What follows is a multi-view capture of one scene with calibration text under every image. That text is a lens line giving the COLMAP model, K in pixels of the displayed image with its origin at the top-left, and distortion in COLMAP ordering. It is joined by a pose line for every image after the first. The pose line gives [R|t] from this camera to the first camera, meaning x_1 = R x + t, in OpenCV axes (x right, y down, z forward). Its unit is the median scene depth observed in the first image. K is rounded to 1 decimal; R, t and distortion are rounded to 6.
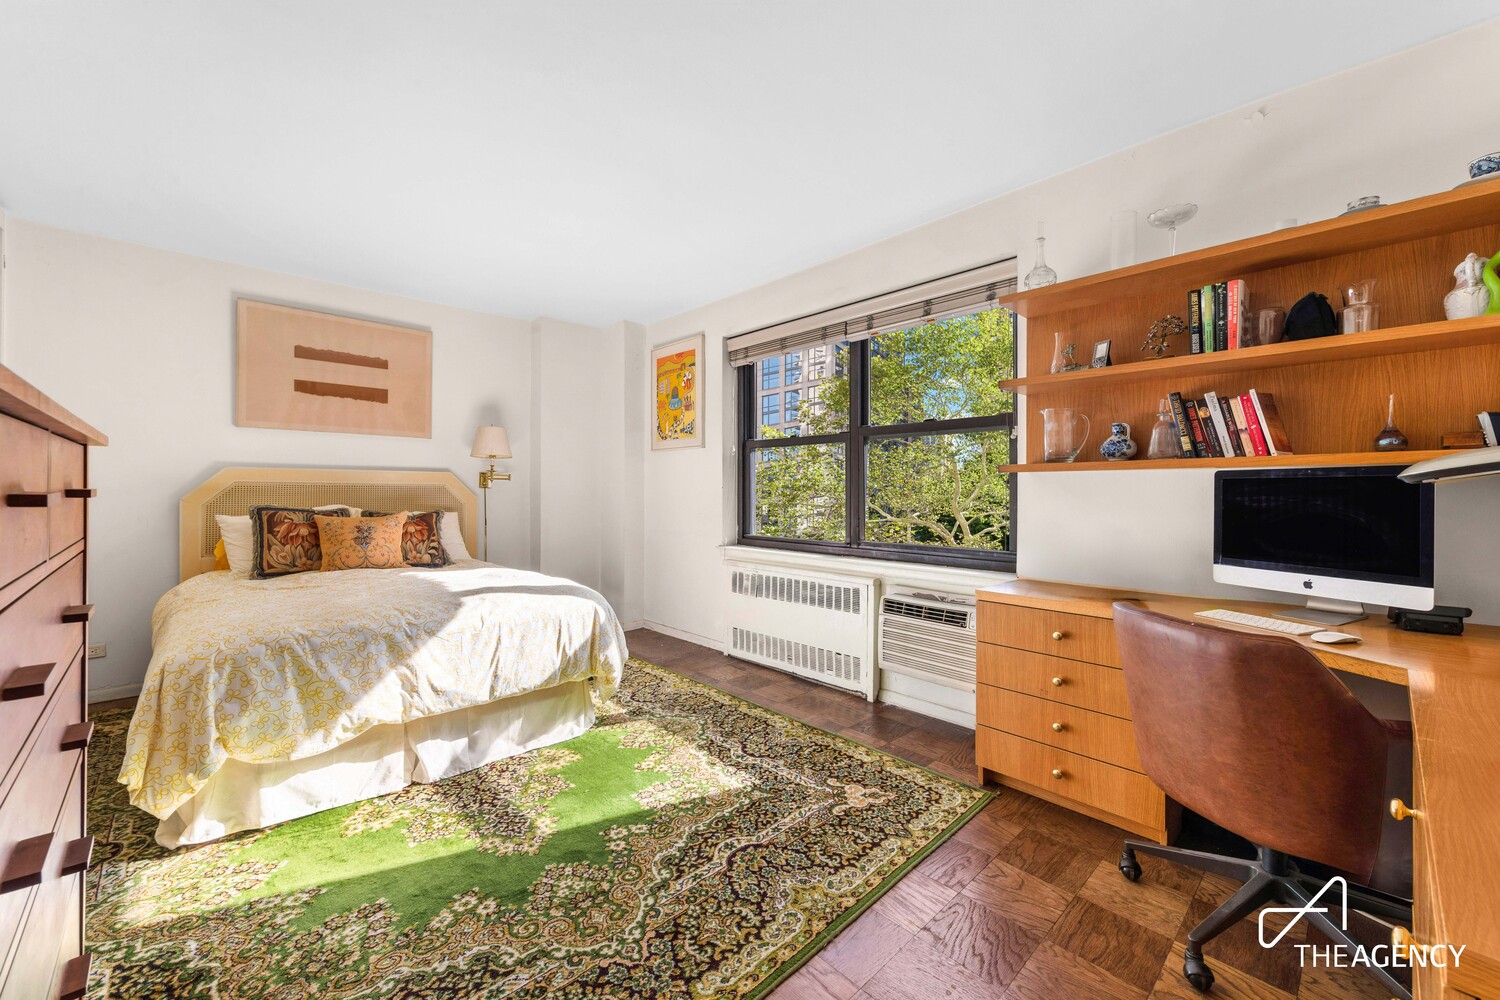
lens RADIAL K [[606.8, 0, 740.2], [0, 606.8, 489.6], [0, 0, 1]] dist [0.007293, -0.001471]
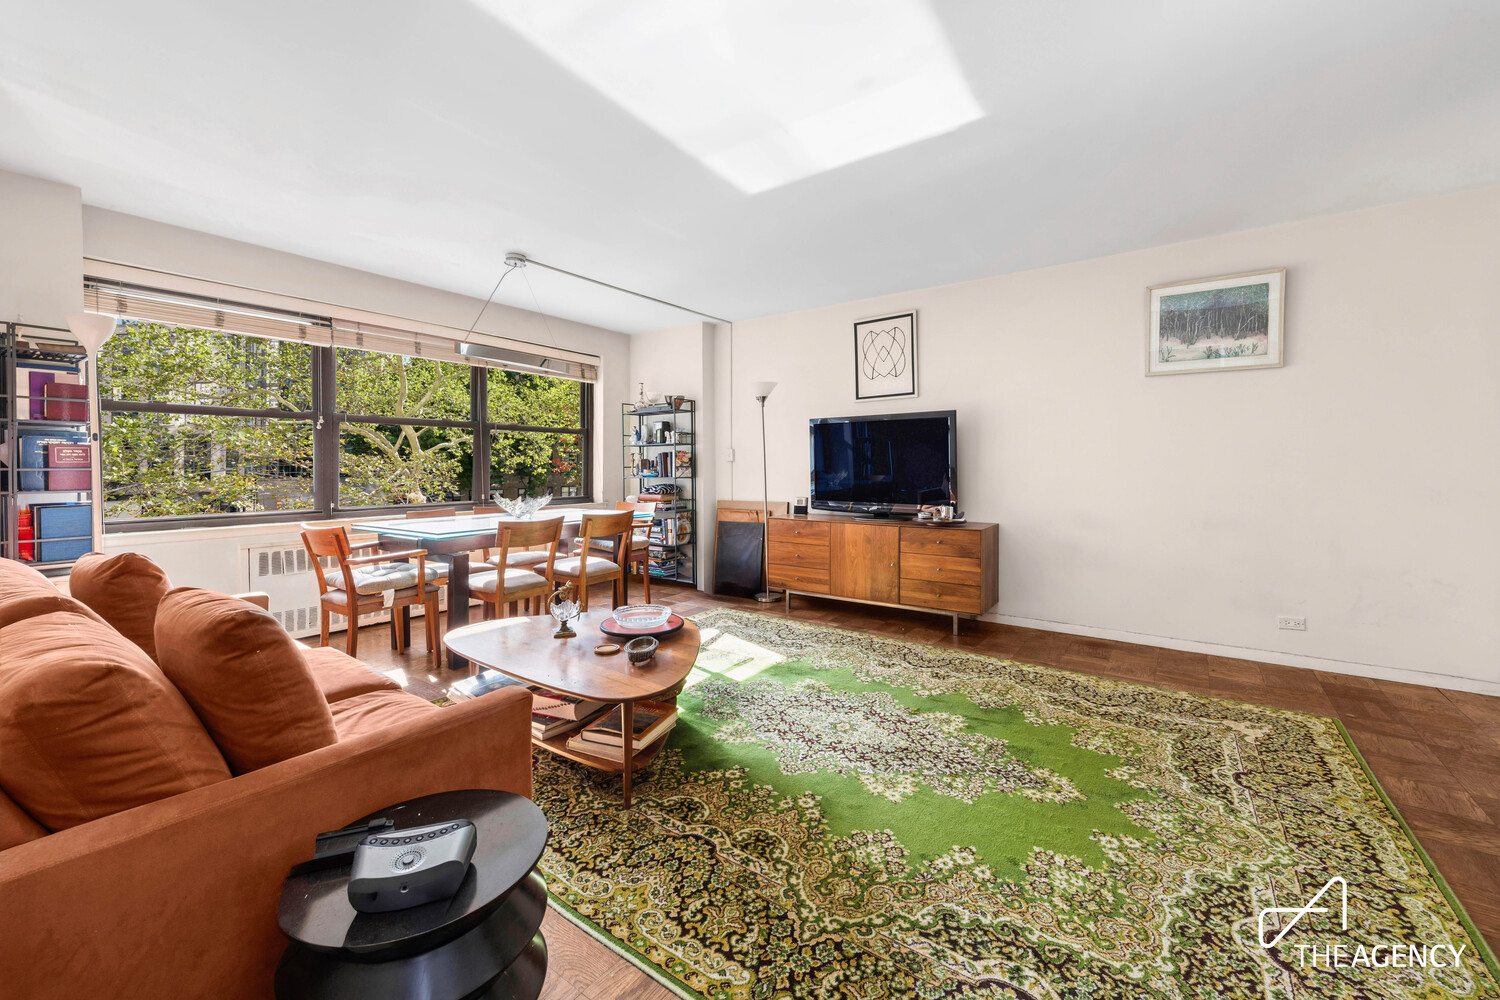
lens RADIAL K [[606.8, 0, 739.3], [0, 606.8, 465.4], [0, 0, 1]] dist [0.007293, -0.001471]
pose [[0.977032, 0.010621, 0.212826, -1.099749], [-0.009368, 0.999932, -0.006891, 0.010601], [-0.212885, 0.004739, 0.977066, 0.052540]]
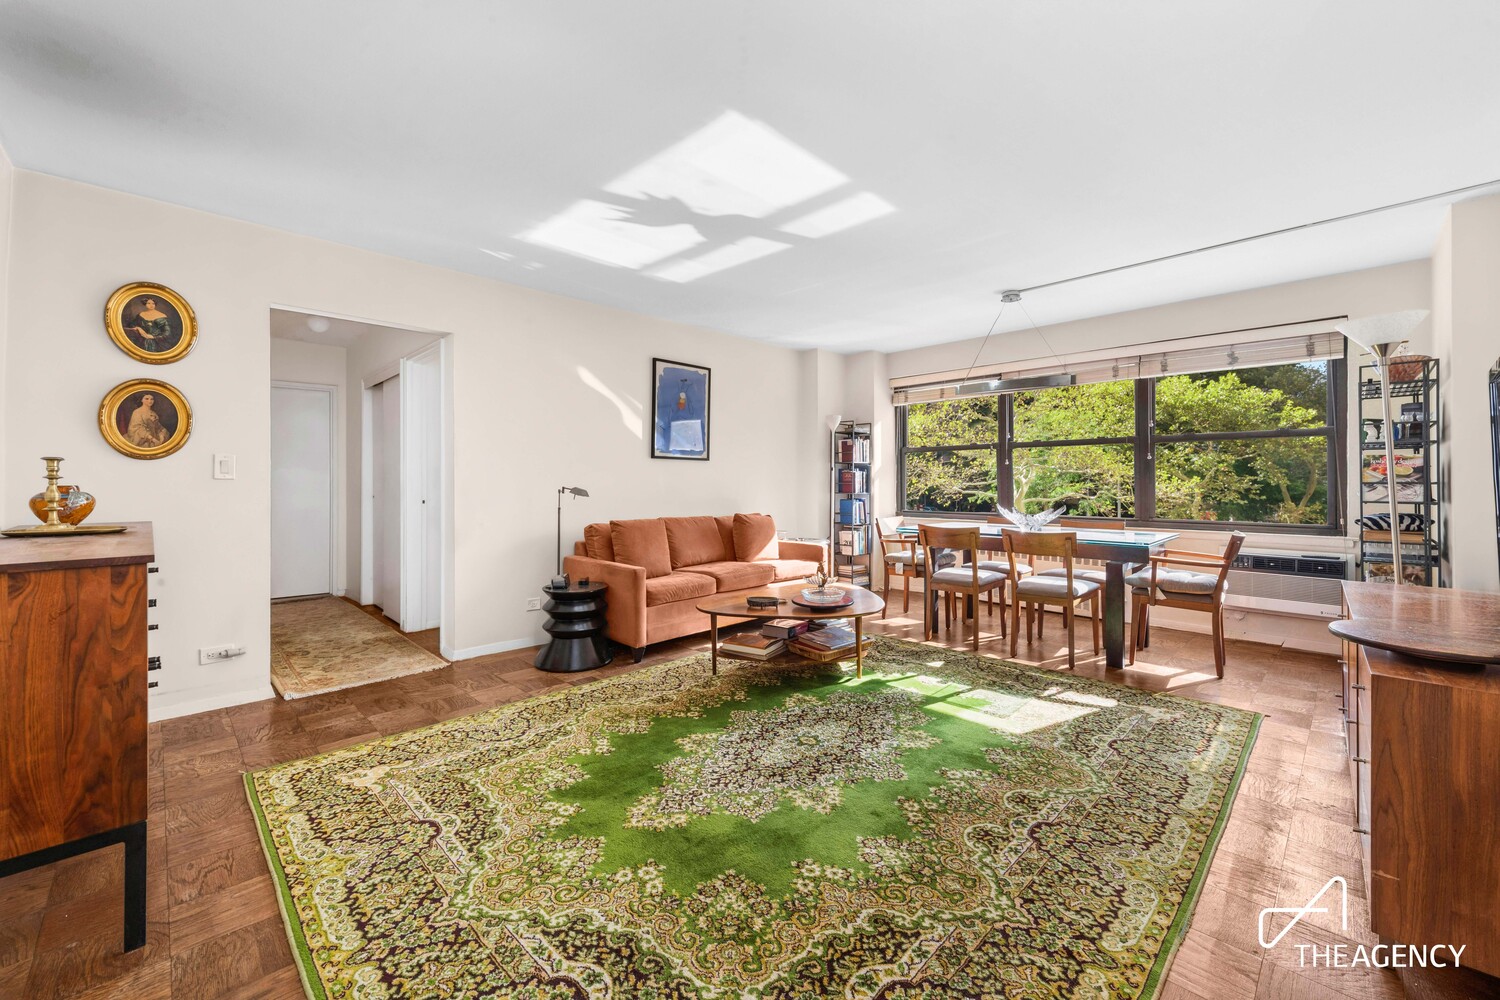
lens RADIAL K [[606.8, 0, 749.3], [0, 606.8, 485.7], [0, 0, 1]] dist [0.007293, -0.001471]
pose [[0.045813, 0.022398, -0.998699, 0.650781], [-0.009615, 0.999712, 0.021979, -0.011825], [0.998904, 0.008596, 0.046015, 1.073531]]
